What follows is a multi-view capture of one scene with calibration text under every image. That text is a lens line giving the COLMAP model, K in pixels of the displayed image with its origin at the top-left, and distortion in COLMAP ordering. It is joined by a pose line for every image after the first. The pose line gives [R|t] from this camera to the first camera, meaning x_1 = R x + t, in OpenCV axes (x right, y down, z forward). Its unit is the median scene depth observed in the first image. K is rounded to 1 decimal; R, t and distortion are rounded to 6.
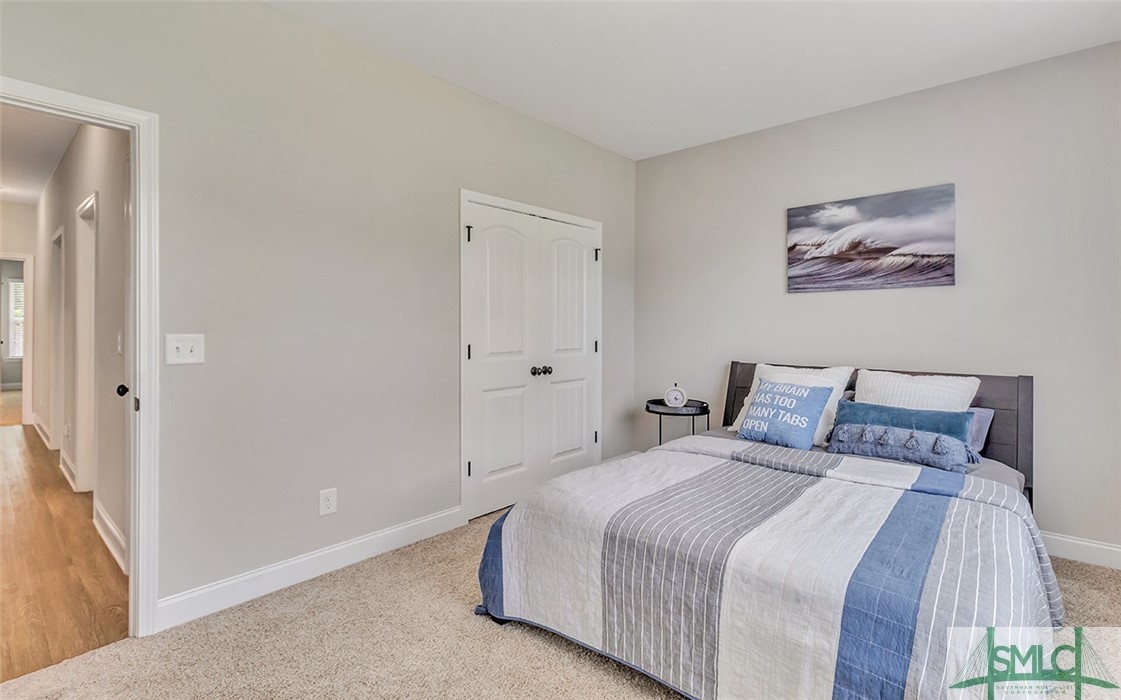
lens RADIAL K [[526.4, 0, 569.3], [0, 526.4, 332.7], [0, 0, 1]] dist [0.001984, 0.000207]
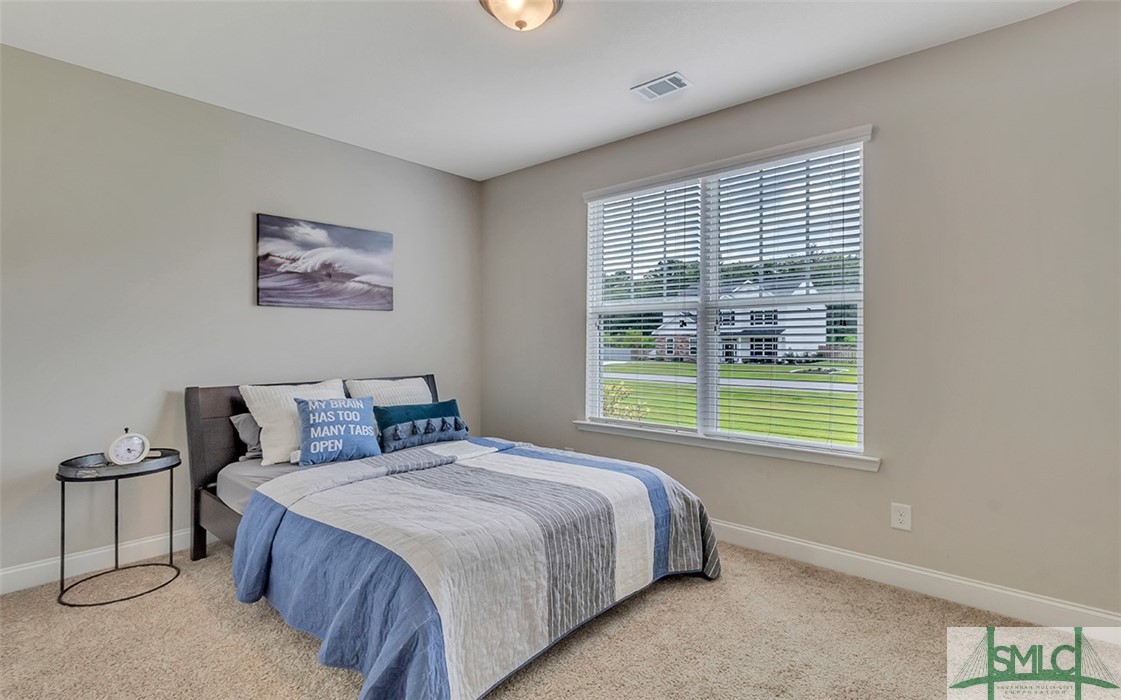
lens RADIAL K [[526.4, 0, 569.3], [0, 526.4, 332.7], [0, 0, 1]] dist [0.001984, 0.000207]
pose [[-0.004775, 0.013909, 0.999892, -0.539192], [0.012847, 0.999822, -0.013847, -0.009259], [-0.999906, 0.012780, -0.004953, 0.505129]]
